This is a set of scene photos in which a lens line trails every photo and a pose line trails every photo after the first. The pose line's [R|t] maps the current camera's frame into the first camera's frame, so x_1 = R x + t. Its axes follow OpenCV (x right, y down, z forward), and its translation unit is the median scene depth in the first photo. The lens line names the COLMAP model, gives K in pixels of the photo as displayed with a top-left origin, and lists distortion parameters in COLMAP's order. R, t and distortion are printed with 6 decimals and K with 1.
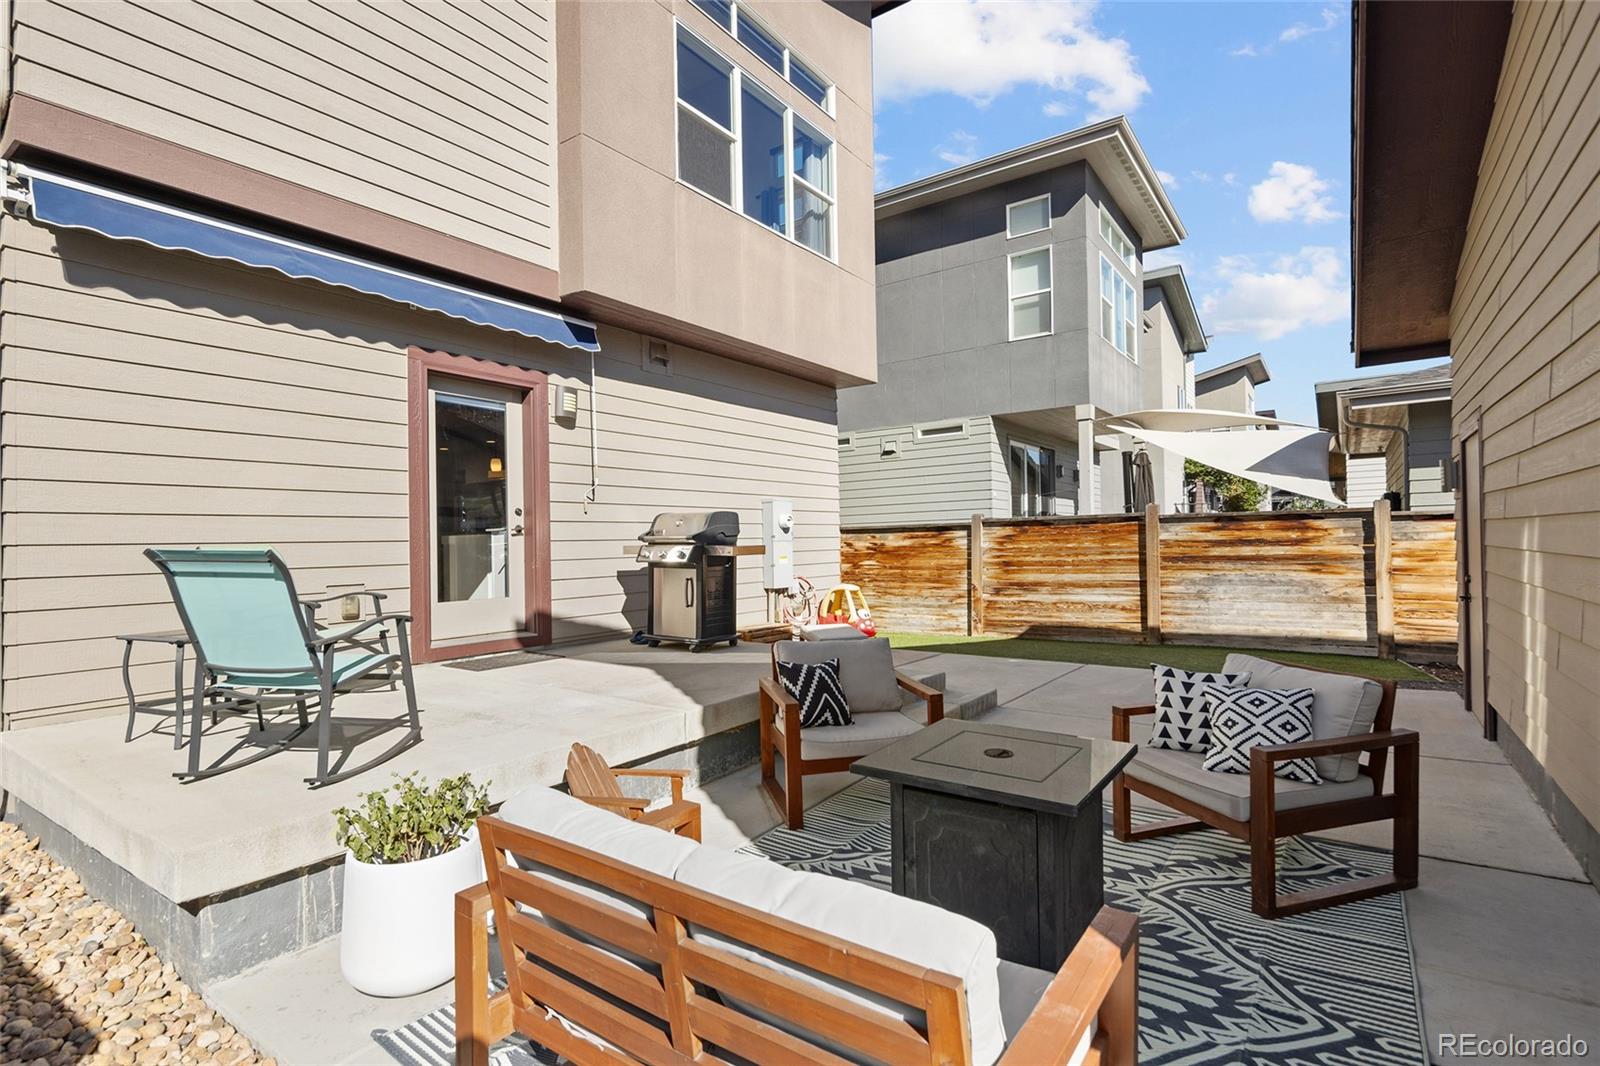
lens RADIAL K [[761.5, 0, 796.1], [0, 761.5, 569.5], [0, 0, 1]] dist [-0.000554, -0.000397]
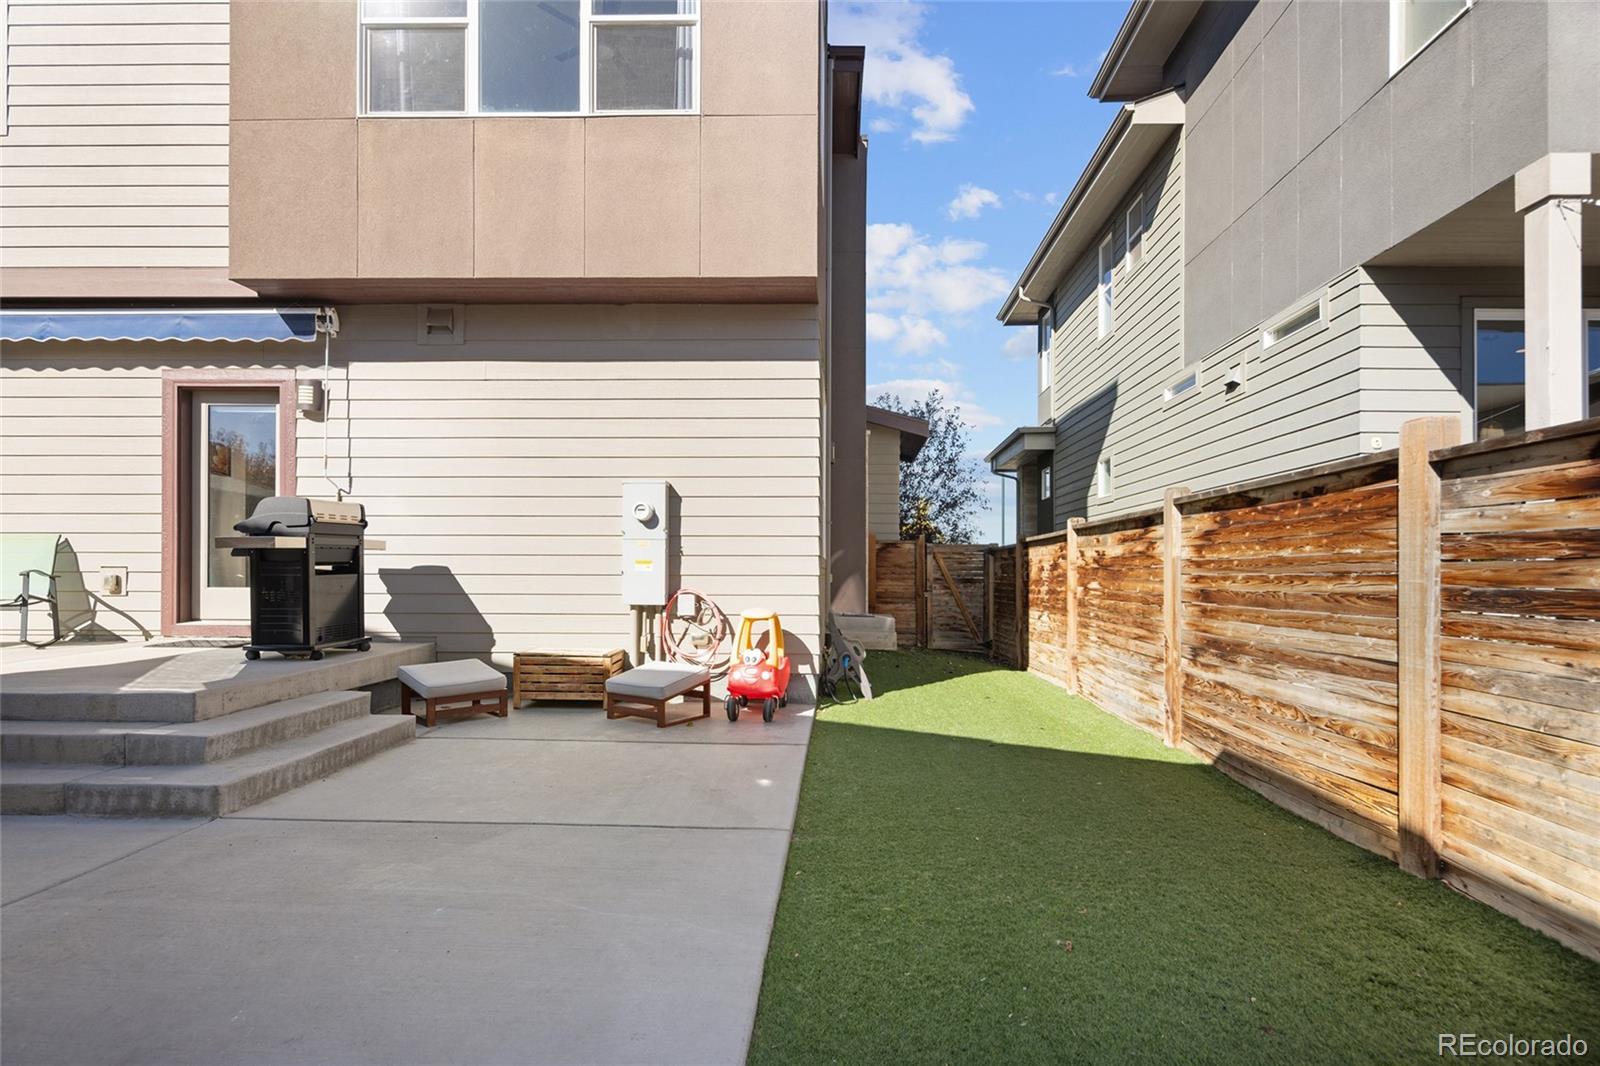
lens RADIAL K [[796.5, 0, 822.3], [0, 796.5, 589.9], [0, 0, 1]] dist [-0.000832, -0.000350]
pose [[0.560304, 0.045819, -0.827019, 0.607527], [-0.046026, 0.998648, 0.024145, -0.013253], [0.827007, 0.024536, 0.561656, 0.626360]]
